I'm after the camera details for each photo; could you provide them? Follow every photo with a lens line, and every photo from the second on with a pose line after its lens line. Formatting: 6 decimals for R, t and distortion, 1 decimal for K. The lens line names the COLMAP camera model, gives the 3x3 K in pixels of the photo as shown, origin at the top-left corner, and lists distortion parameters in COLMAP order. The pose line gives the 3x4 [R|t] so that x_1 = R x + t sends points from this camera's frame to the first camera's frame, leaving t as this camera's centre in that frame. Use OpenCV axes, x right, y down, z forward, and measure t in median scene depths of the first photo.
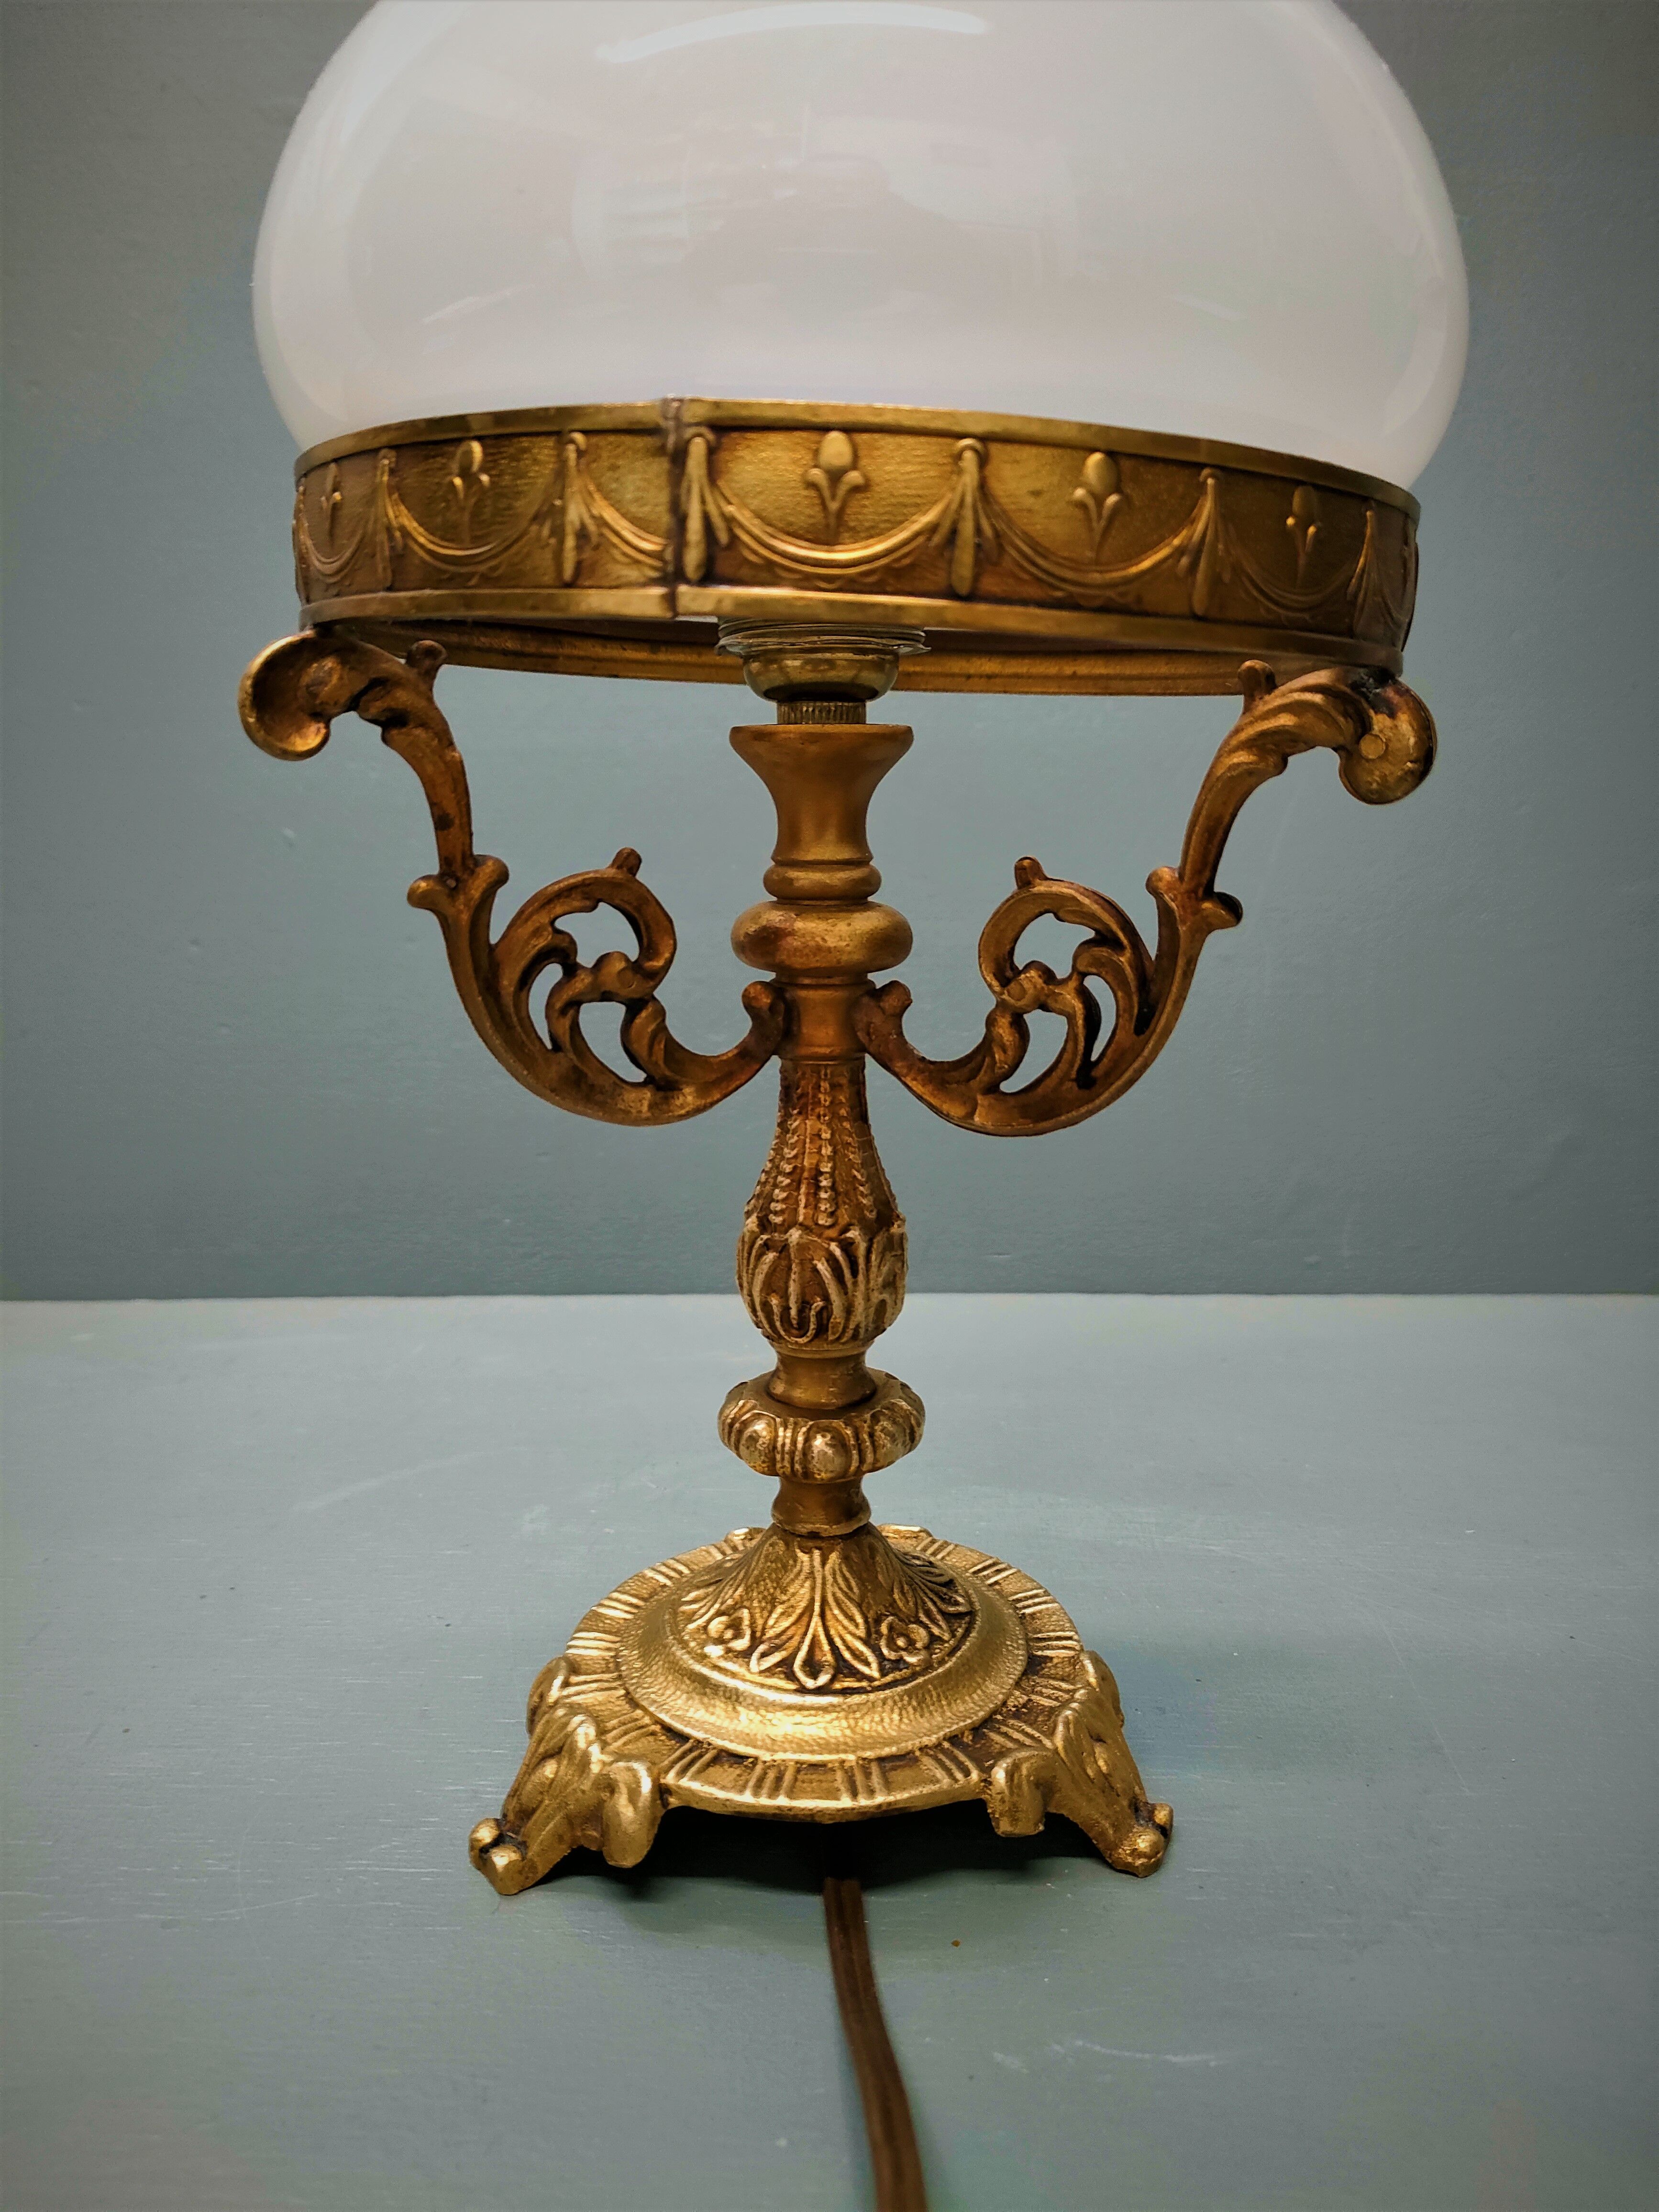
lens RADIAL K [[1709.7, 0, 829.5], [0, 1709.7, 1106.0], [0, 0, 1]] dist [0.045489, -0.004464]
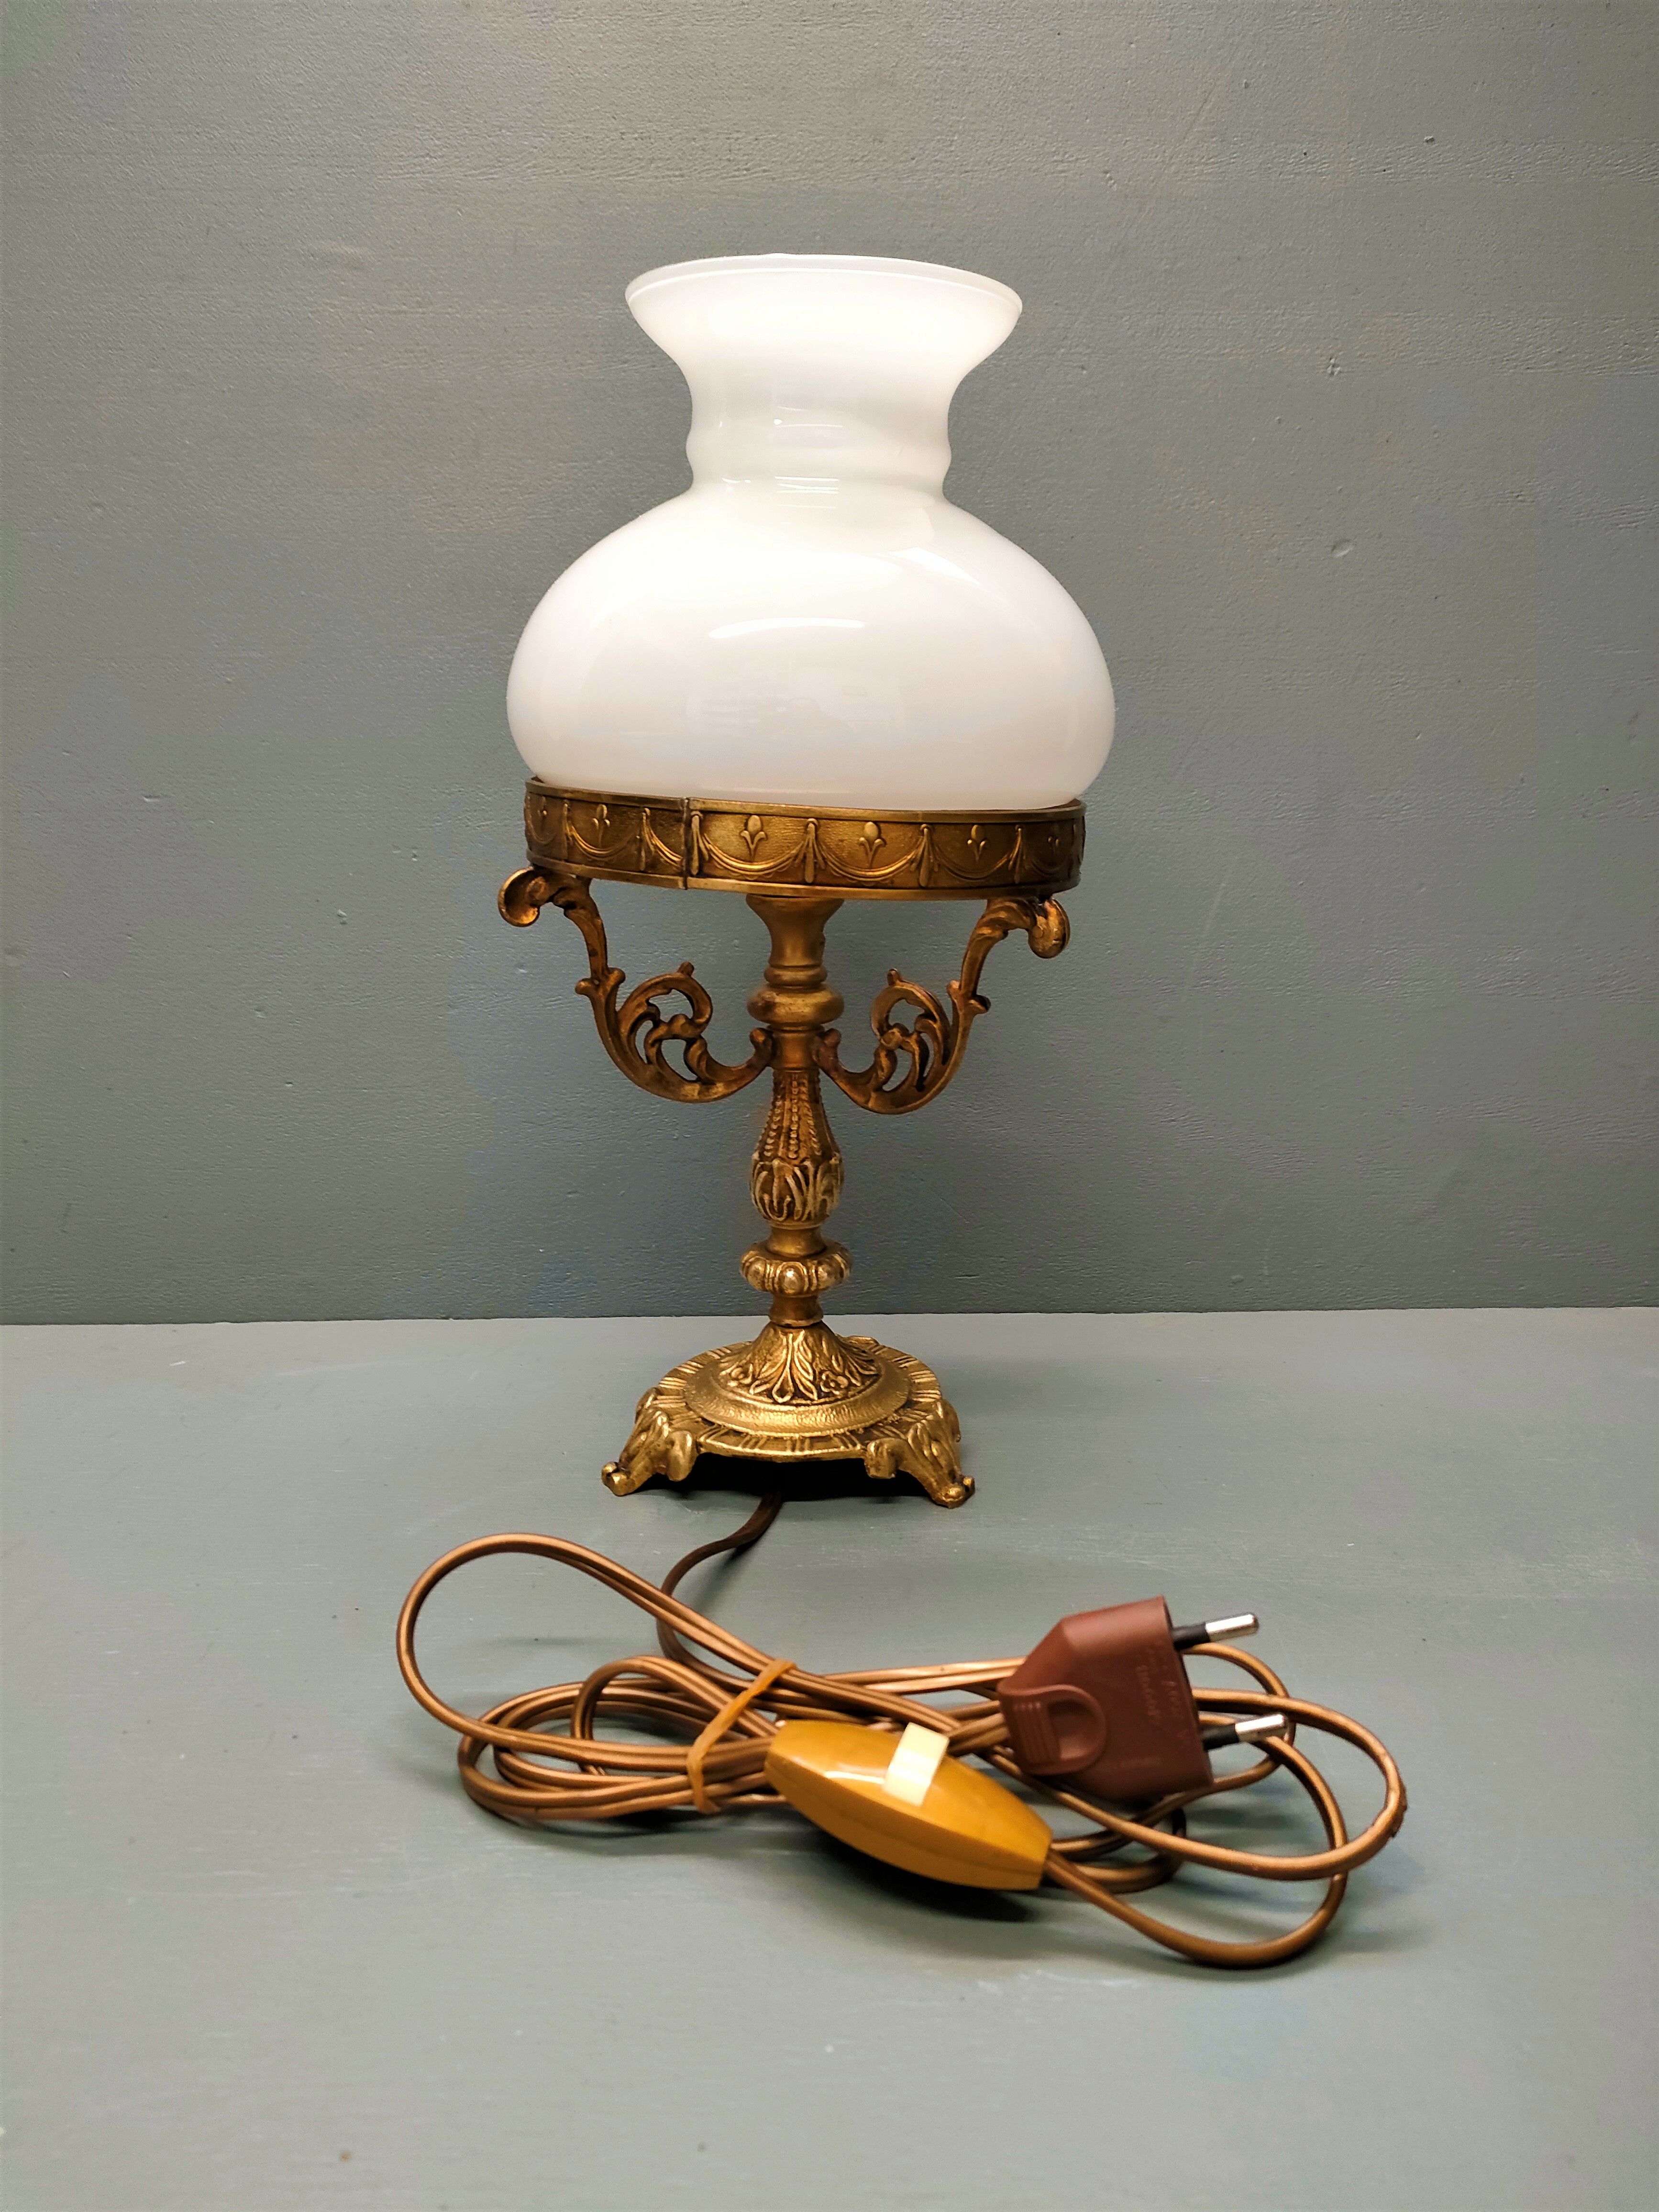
lens RADIAL K [[1709.7, 0, 829.5], [0, 1709.7, 1106.0], [0, 0, 1]] dist [0.045489, -0.004464]
pose [[0.992897, 0.028892, -0.115414, 0.265491], [-0.024406, 0.998898, 0.040101, -0.066731], [0.116445, -0.036999, 0.992508, -0.896120]]
